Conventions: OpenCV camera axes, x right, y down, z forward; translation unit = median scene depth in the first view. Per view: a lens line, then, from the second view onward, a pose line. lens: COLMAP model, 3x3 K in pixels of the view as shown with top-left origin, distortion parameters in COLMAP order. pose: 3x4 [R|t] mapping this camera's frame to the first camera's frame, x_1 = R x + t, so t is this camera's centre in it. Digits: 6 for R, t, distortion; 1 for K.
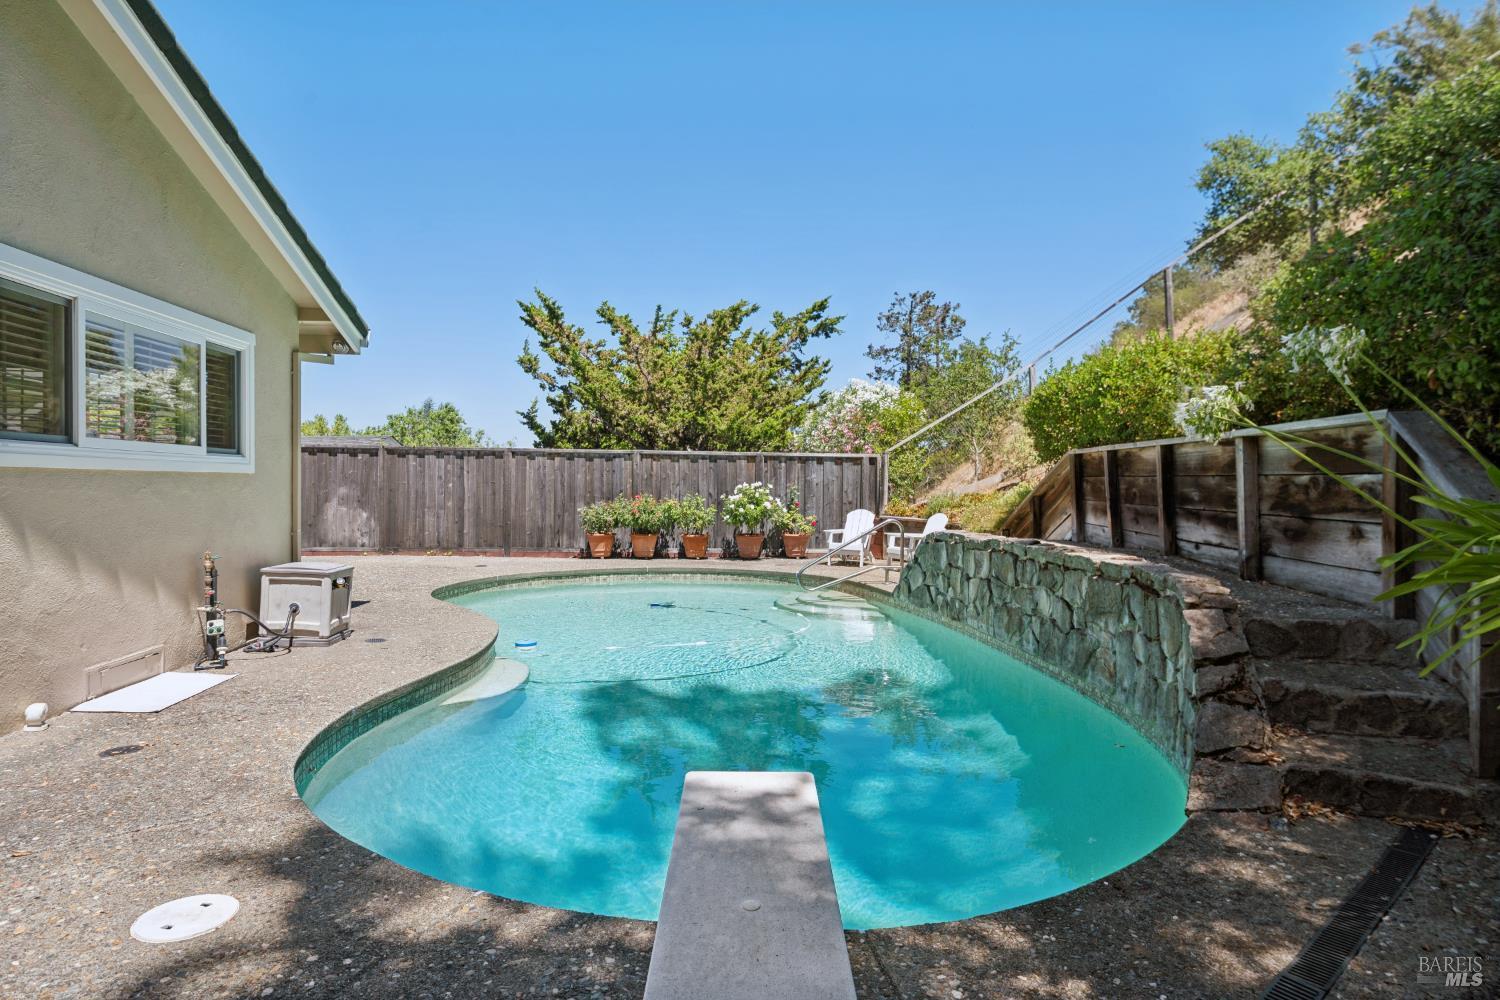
lens RADIAL K [[811.8, 0, 750.0], [0, 811.8, 500.0], [0, 0, 1]] dist [0.000150, 0.000042]
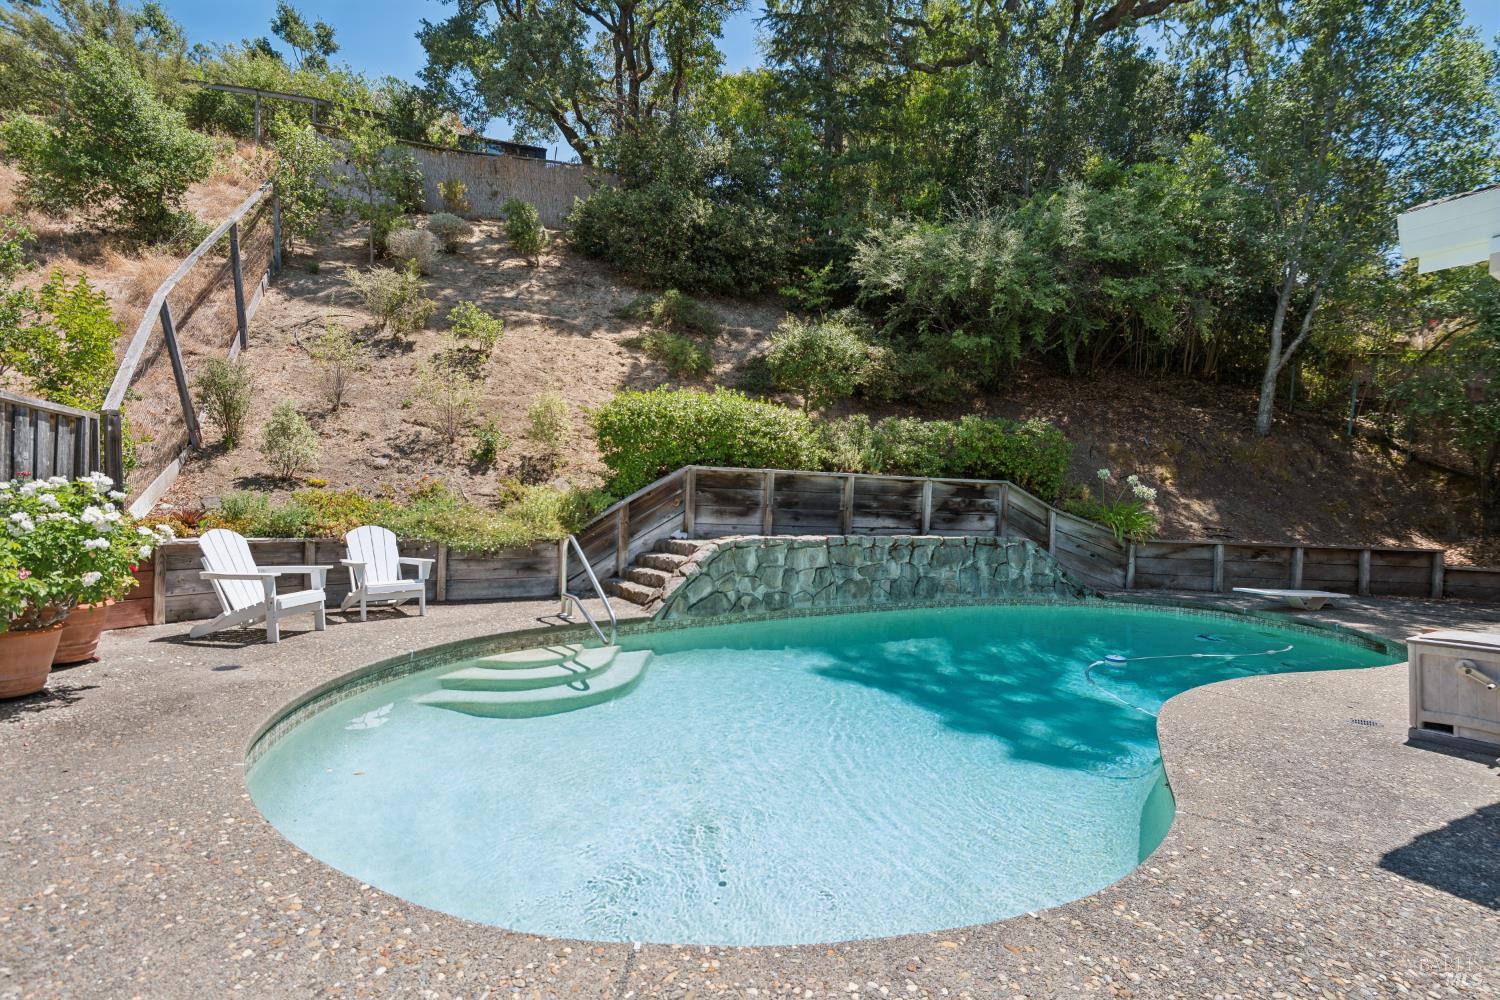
lens RADIAL K [[673.6, 0, 758.9], [0, 673.6, 496.5], [0, 0, 1]] dist [0.003378, -0.006554]
pose [[-0.388060, -0.021325, 0.921387, -0.385976], [-0.015895, 0.999738, 0.016444, -0.021245], [-0.921497, -0.008264, -0.388298, 0.839820]]
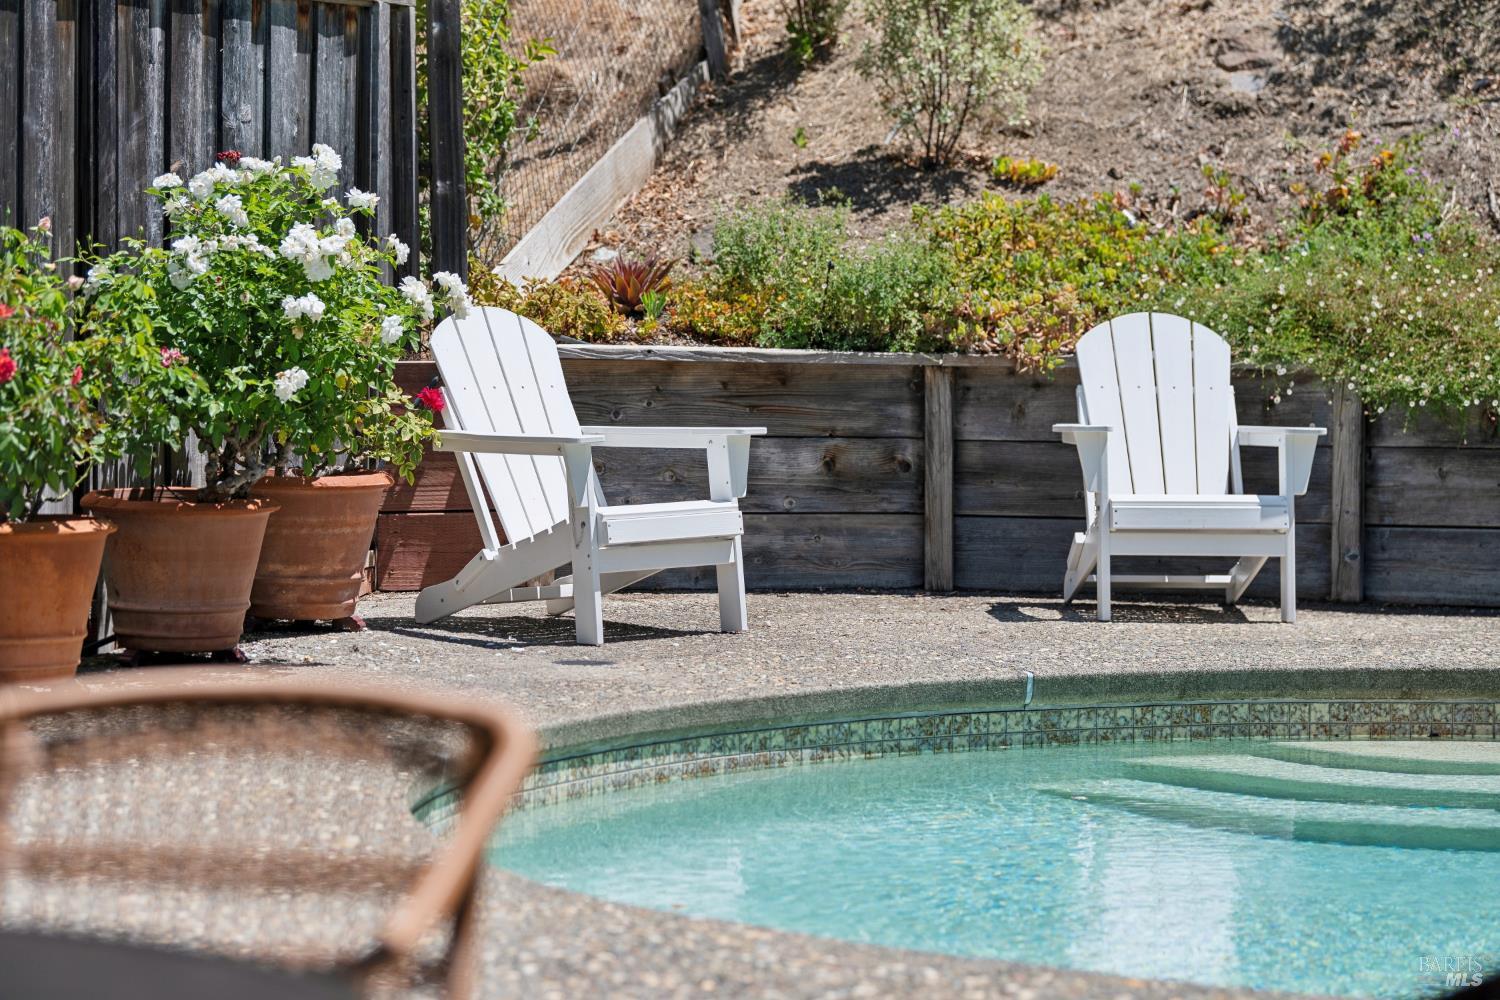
lens RADIAL K [[4464.8, 0, 748.5], [0, 4464.8, 94.2], [0, 0, 1]] dist [0.035770, 0.628569]
pose [[0.391552, 0.018427, 0.919971, -0.734500], [0.015083, 0.999537, -0.026440, -0.008449], [-0.920032, 0.024229, 0.391093, 0.594136]]
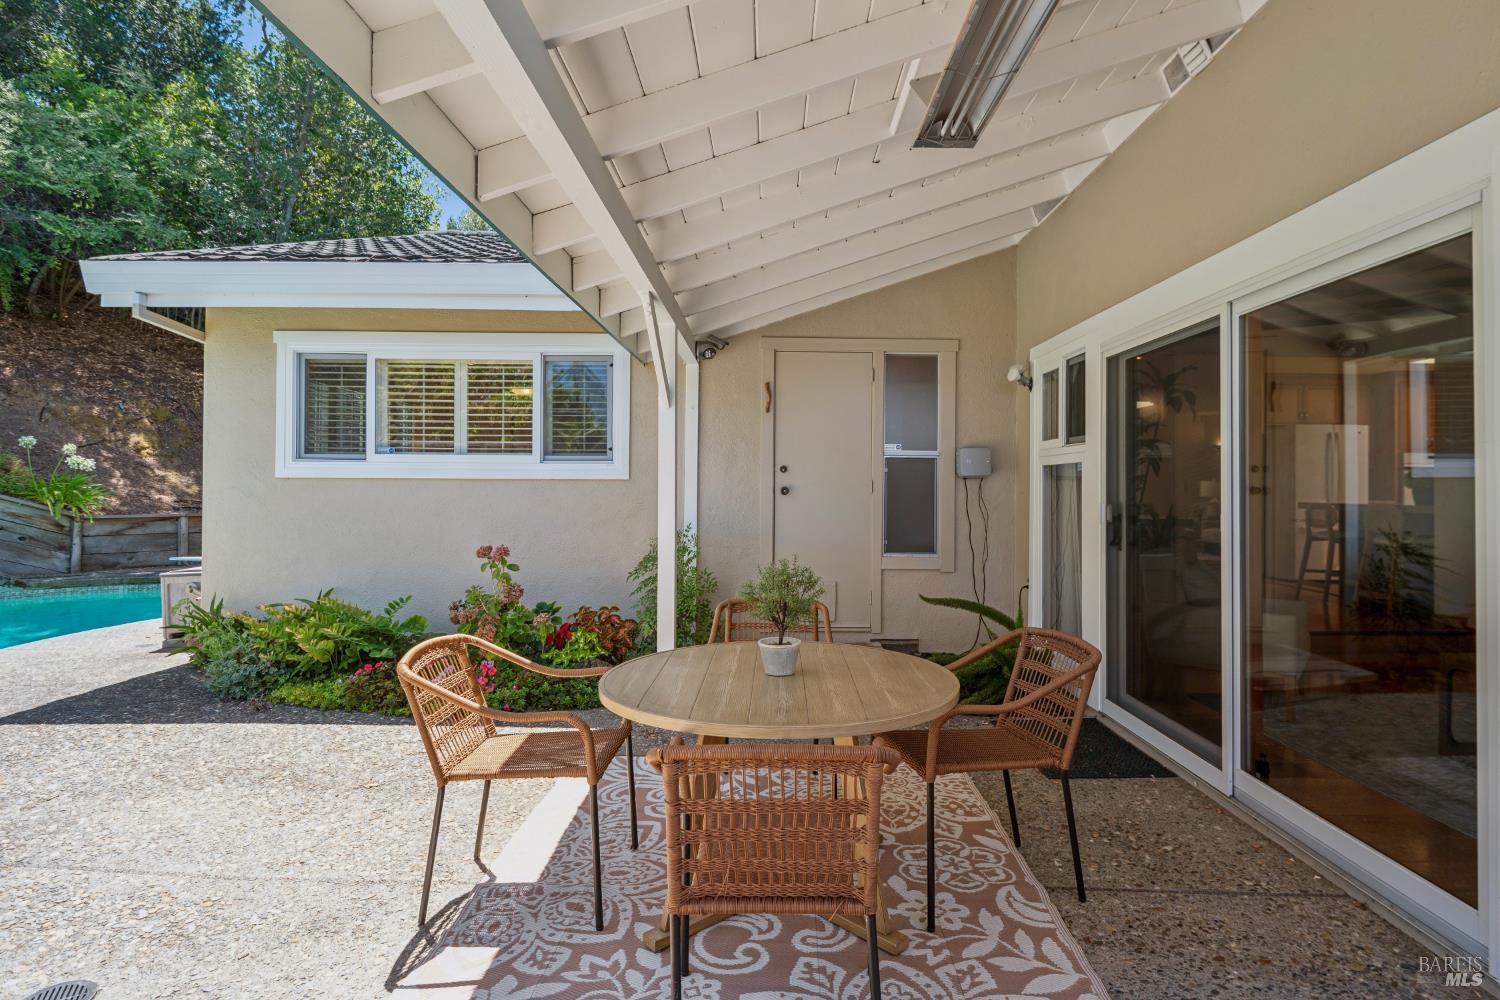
lens RADIAL K [[820.8, 0, 753.8], [0, 820.8, 474.2], [0, 0, 1]] dist [0.001480, 0.000540]
pose [[-0.994059, -0.013909, 0.107946, -0.610356], [-0.013097, 0.999880, 0.008229, -0.025303], [-0.108047, 0.006766, -0.994123, 0.898758]]
